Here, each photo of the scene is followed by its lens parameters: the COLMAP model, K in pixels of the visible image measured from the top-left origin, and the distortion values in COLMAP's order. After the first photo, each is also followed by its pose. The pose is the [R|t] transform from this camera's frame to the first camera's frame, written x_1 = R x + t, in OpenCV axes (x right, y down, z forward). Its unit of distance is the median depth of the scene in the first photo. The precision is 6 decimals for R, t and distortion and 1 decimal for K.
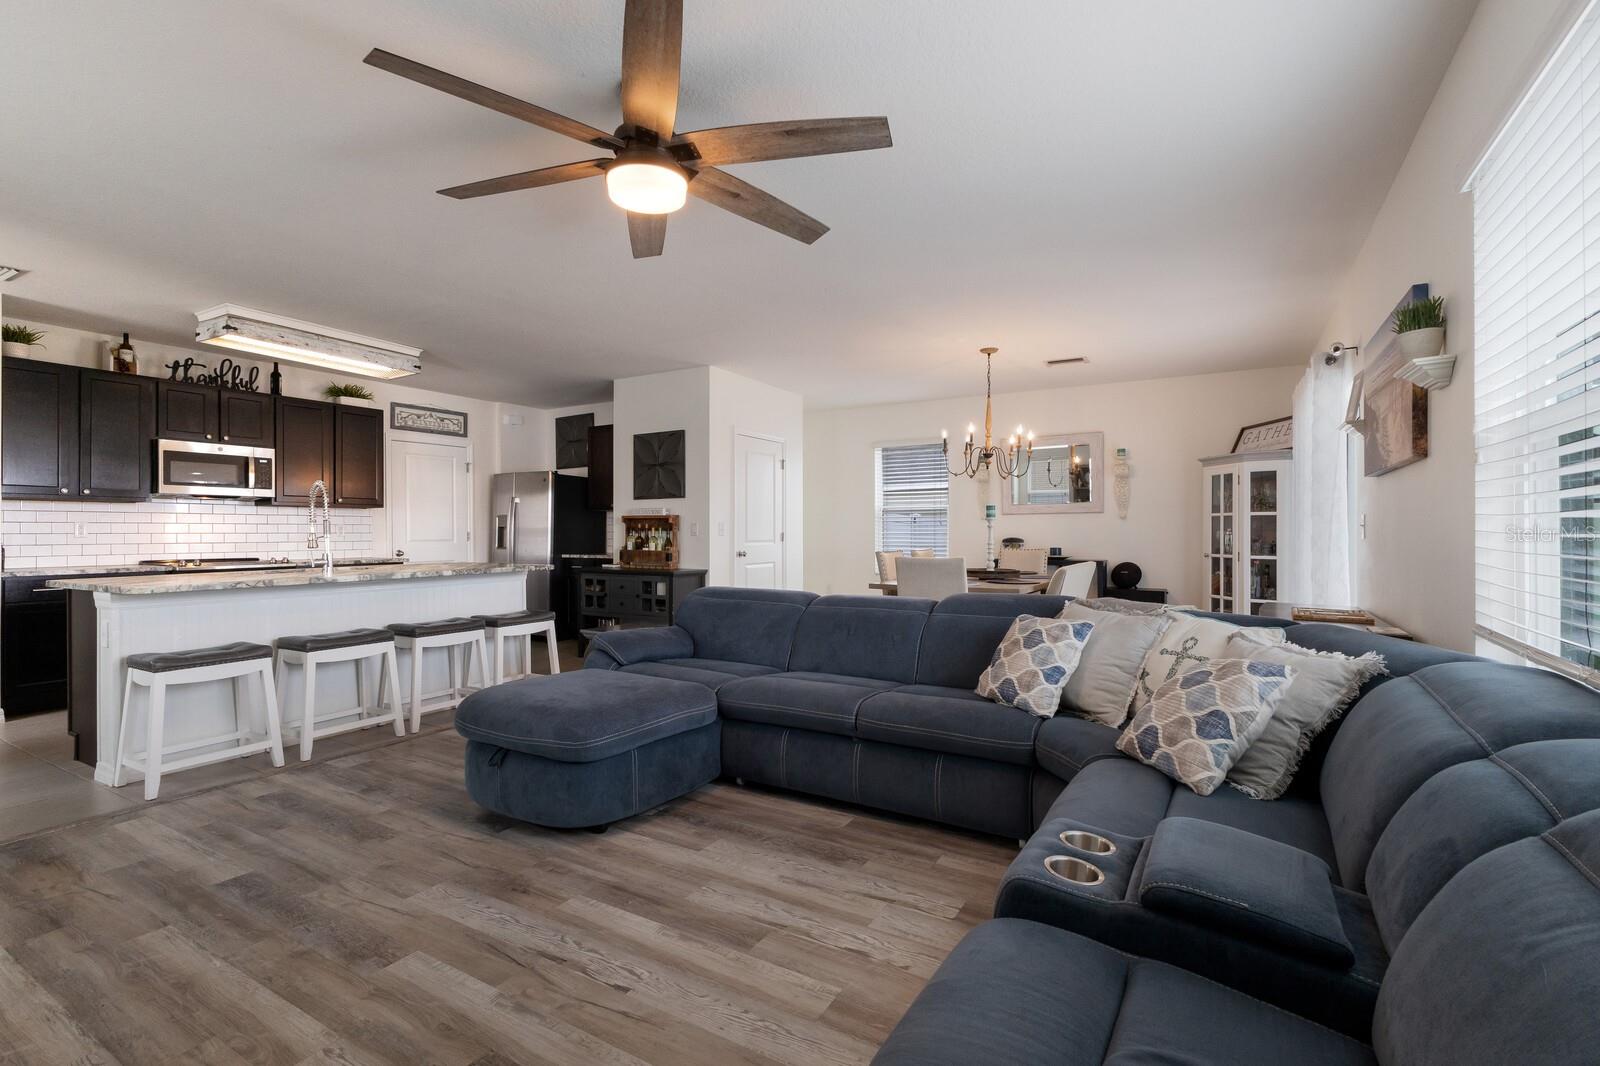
lens RADIAL K [[722.5, 0, 800.0], [0, 722.5, 533.0], [0, 0, 1]] dist [-0.000869, 0.000108]
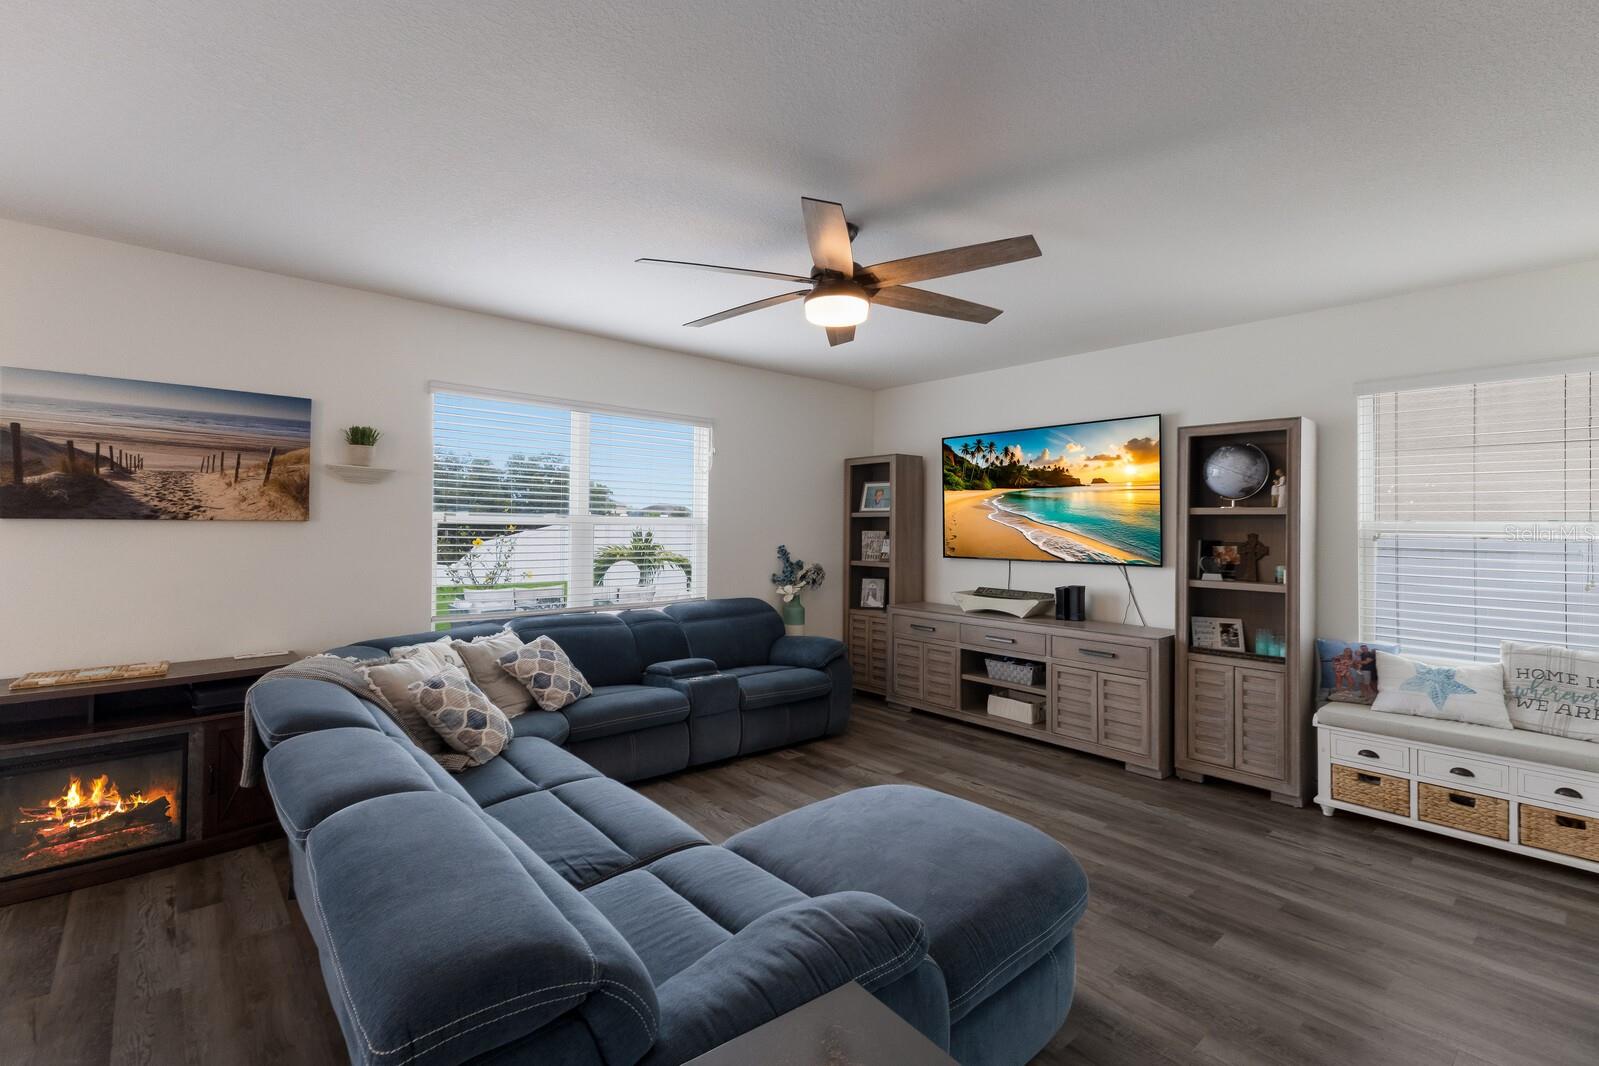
lens RADIAL K [[719.6, 0, 804.5], [0, 719.6, 523.1], [0, 0, 1]] dist [0.027342, -0.004882]
pose [[-0.952827, -0.009135, 0.303375, -0.232263], [-0.010794, 0.999935, -0.003794, -0.048292], [-0.303321, -0.006890, -0.952864, 0.952941]]
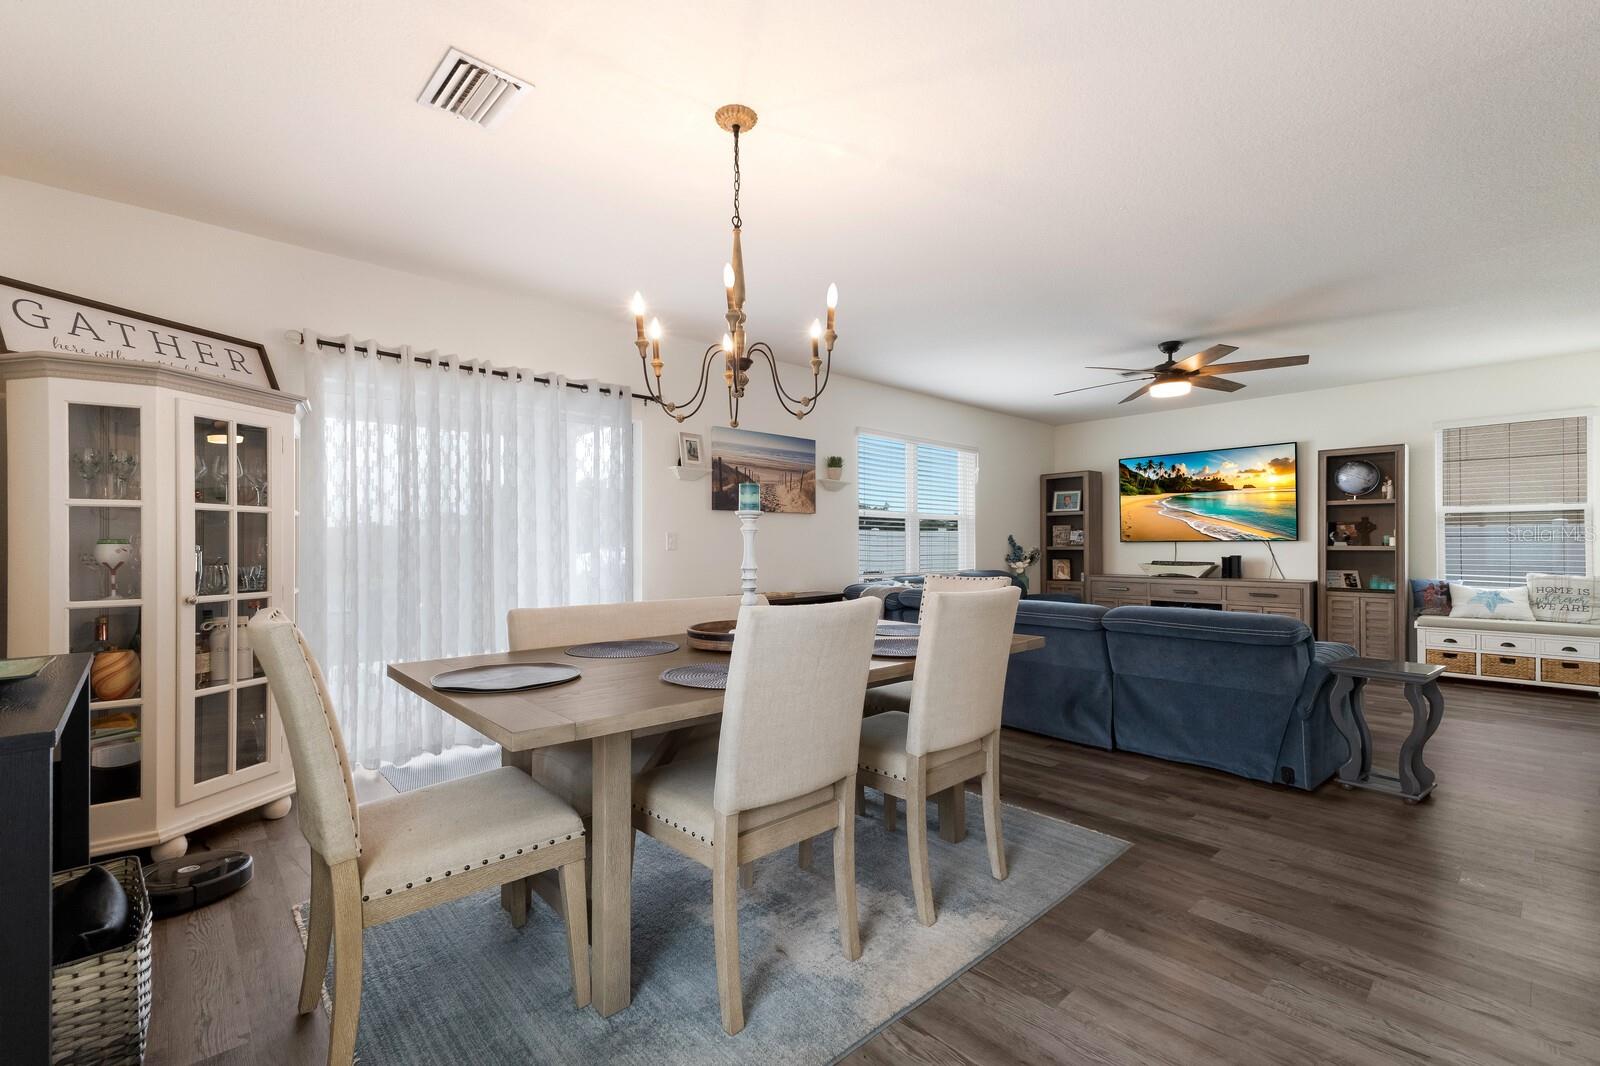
lens RADIAL K [[677.8, 0, 806.5], [0, 677.8, 542.5], [0, 0, 1]] dist [0.008972, -0.000151]
pose [[-0.957679, 0.001570, 0.287835, 0.112647], [0.001274, 0.999998, -0.001217, -0.002869], [-0.287837, -0.000799, -0.957679, 1.442861]]
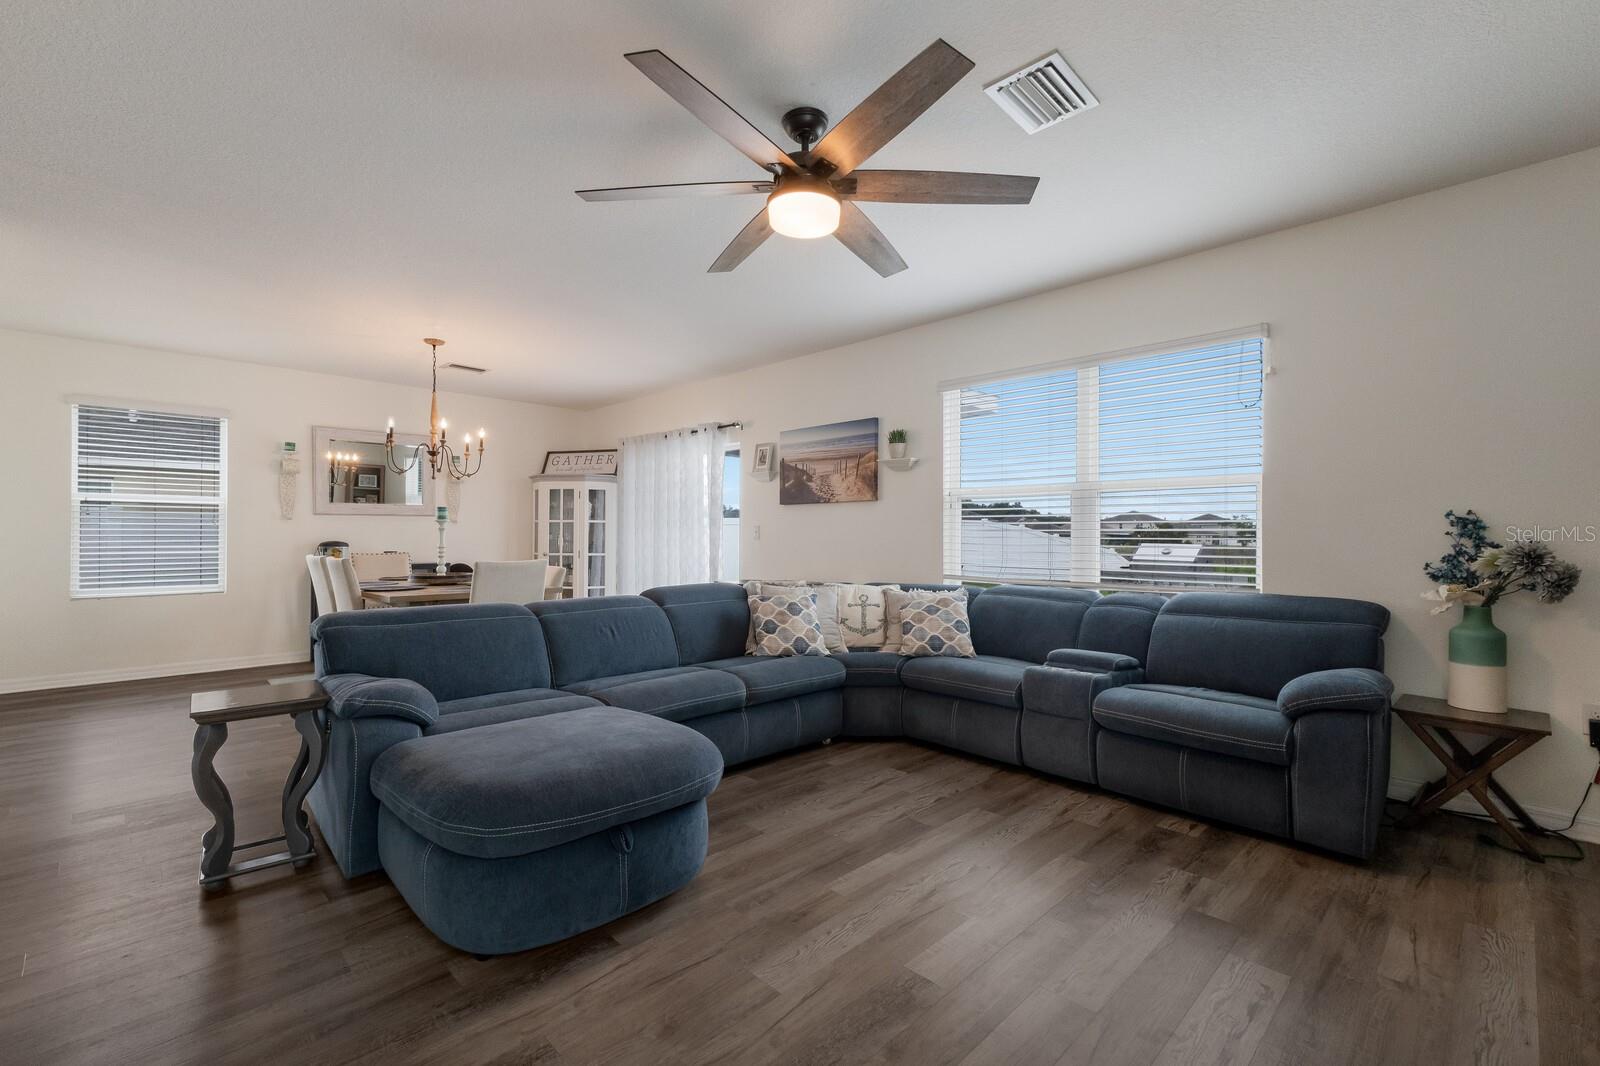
lens RADIAL K [[703.7, 0, 799.0], [0, 703.7, 535.8], [0, 0, 1]] dist [0.025453, 0.000044]
pose [[0.253760, 0.002053, 0.967265, -0.536970], [-0.001159, 0.999998, -0.001819, 0.001312], [-0.967266, -0.000659, 0.253762, 0.323054]]
